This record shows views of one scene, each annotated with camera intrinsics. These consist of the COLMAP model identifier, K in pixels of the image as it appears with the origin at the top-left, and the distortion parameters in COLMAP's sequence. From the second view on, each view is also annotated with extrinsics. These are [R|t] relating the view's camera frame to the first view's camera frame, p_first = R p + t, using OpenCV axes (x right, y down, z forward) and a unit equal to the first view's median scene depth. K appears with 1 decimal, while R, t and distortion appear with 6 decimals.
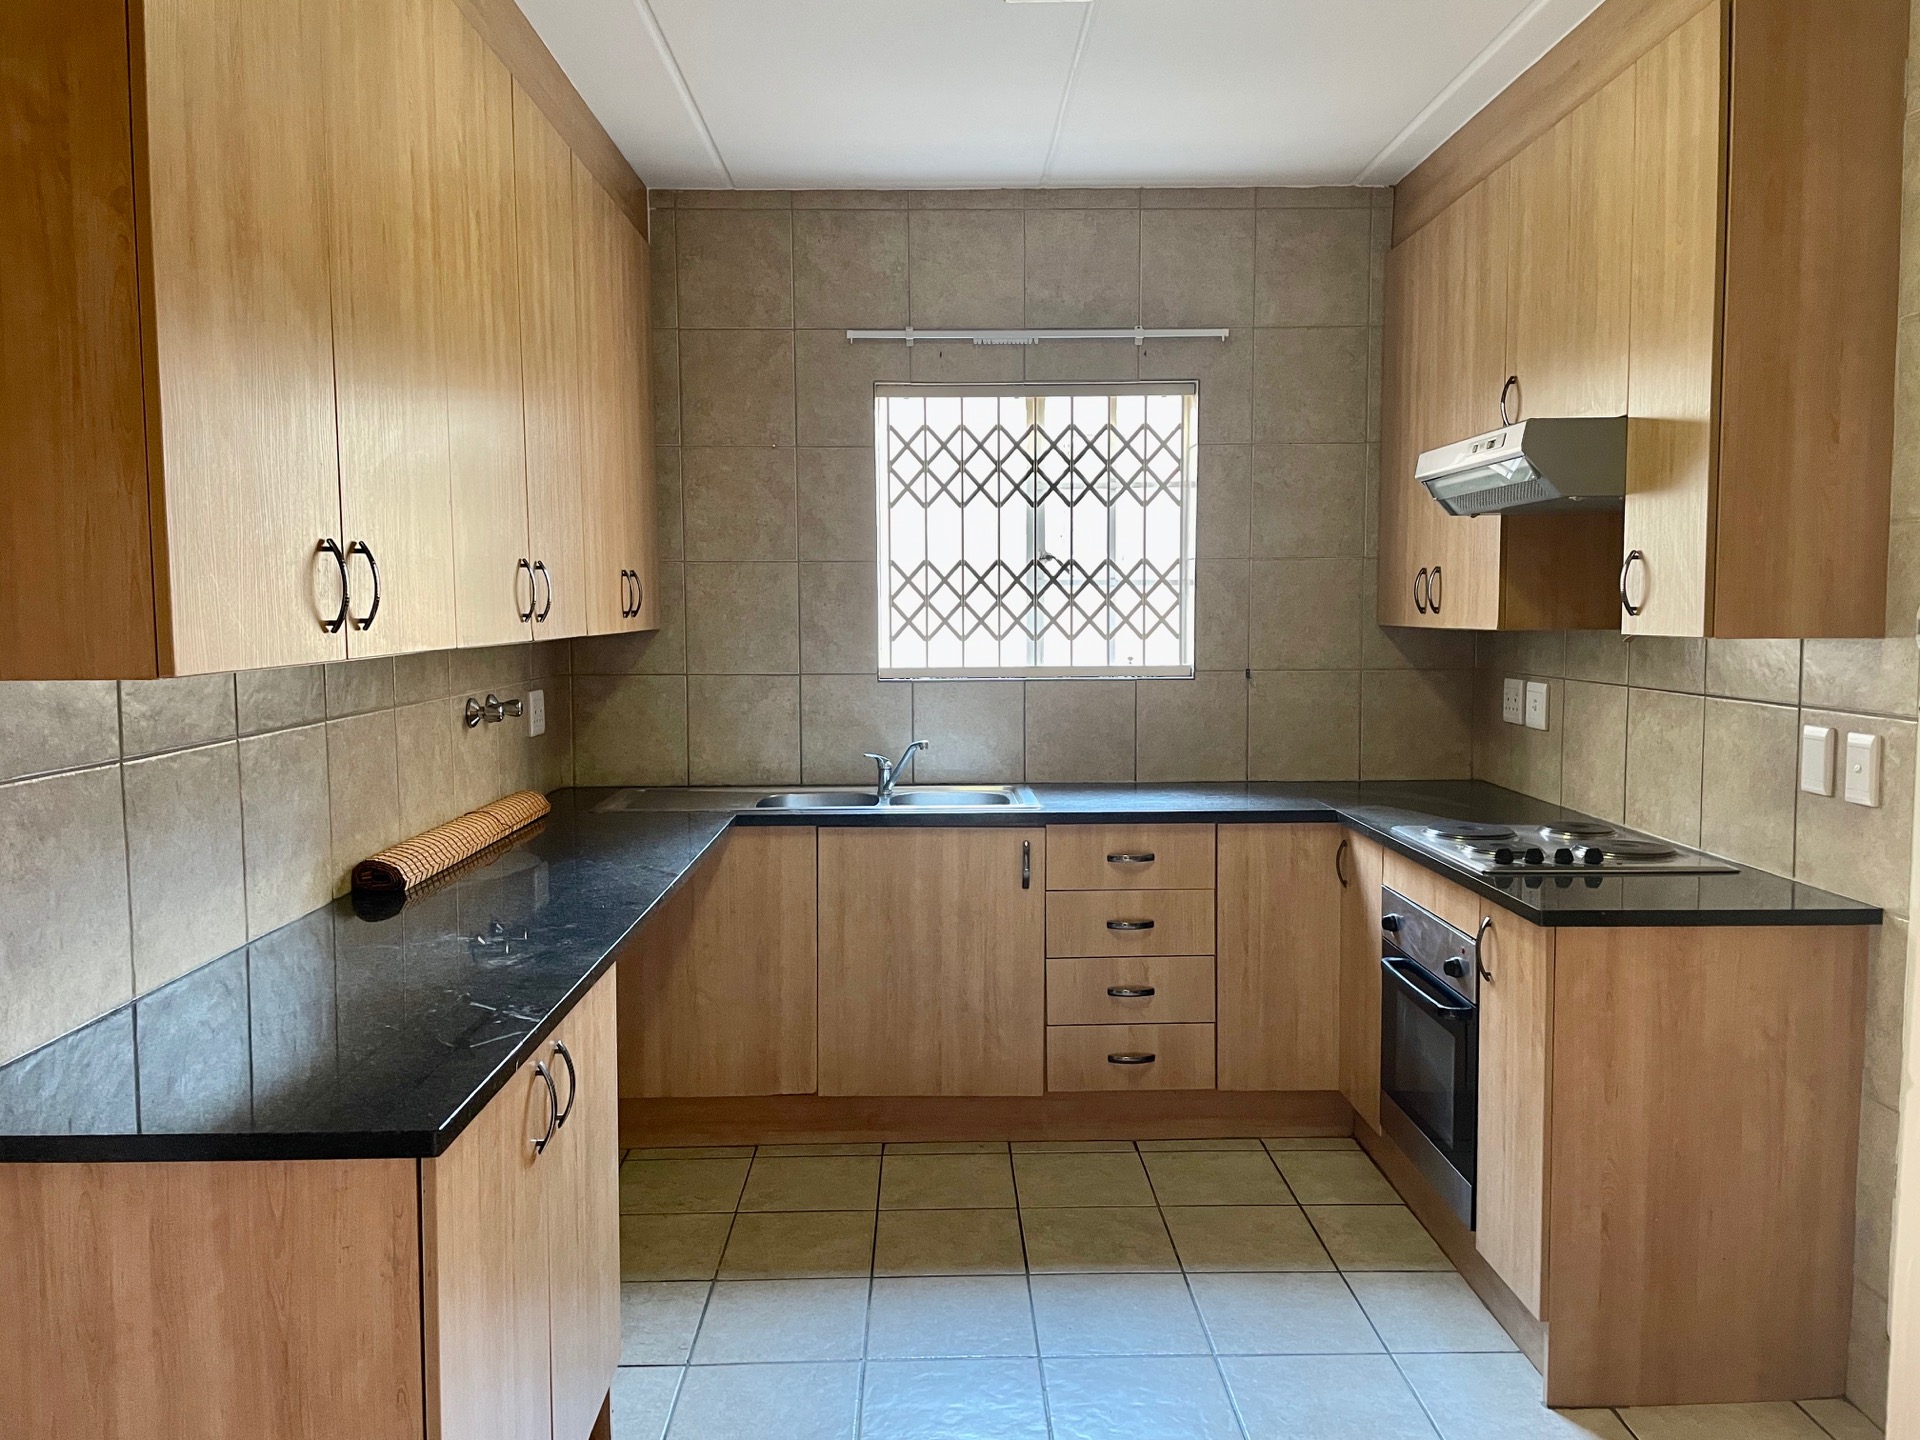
lens RADIAL K [[1437.7, 0, 961.4], [0, 1437.7, 716.5], [0, 0, 1]] dist [0.084657, -0.110179]
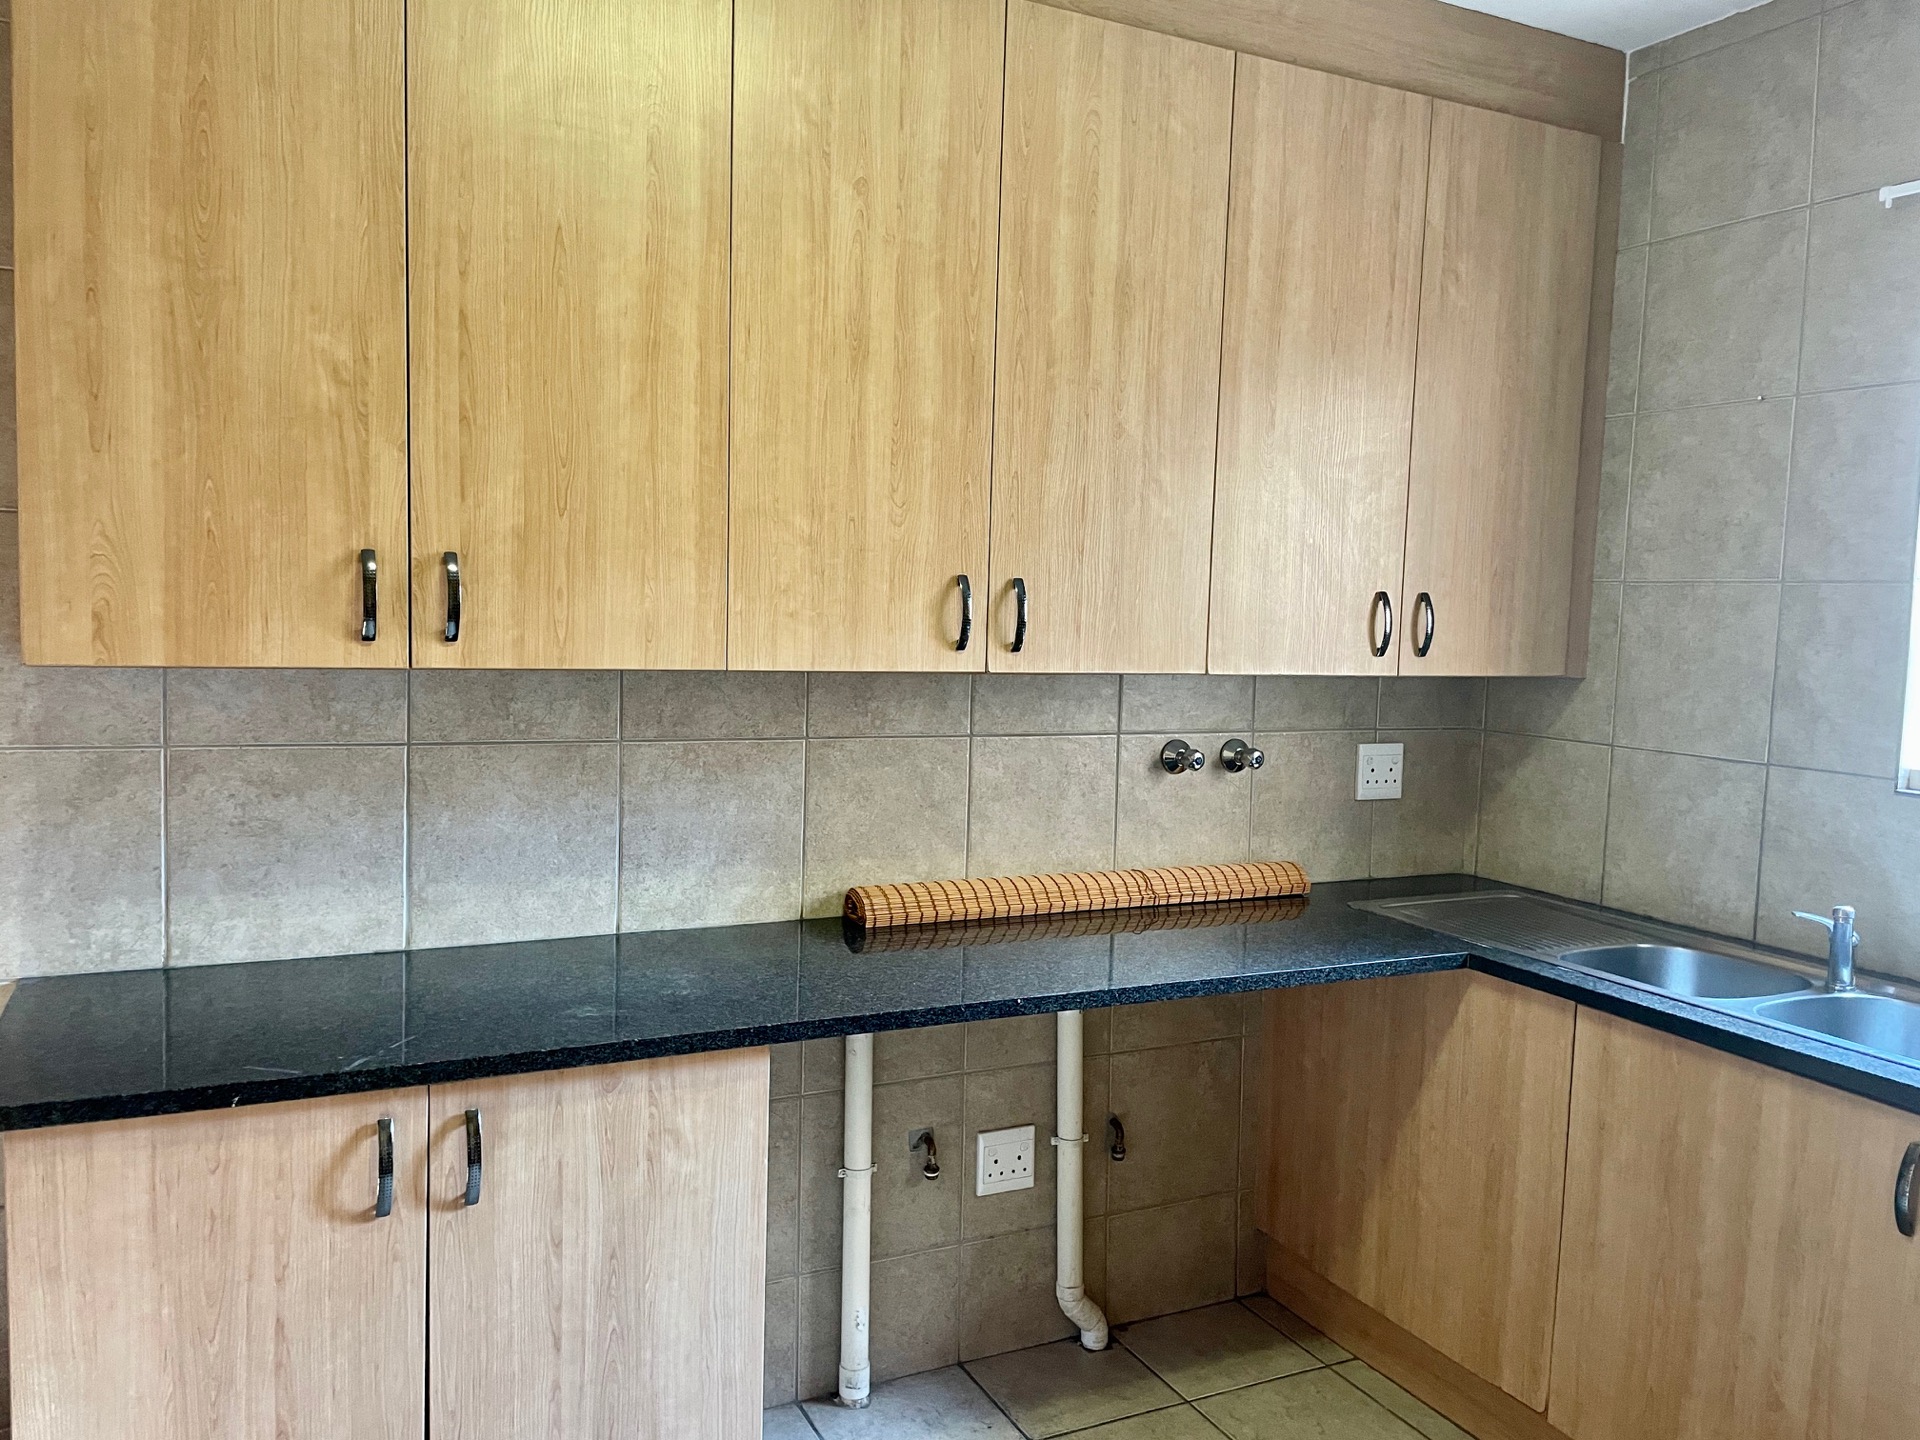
lens RADIAL K [[1437.7, 0, 965.8], [0, 1437.7, 721.4], [0, 0, 1]] dist [0.084657, -0.110179]
pose [[0.429074, 0.090095, -0.898765, 0.328953], [-0.102777, 0.993421, 0.050518, -0.047566], [0.897403, 0.070696, 0.435511, 0.453534]]
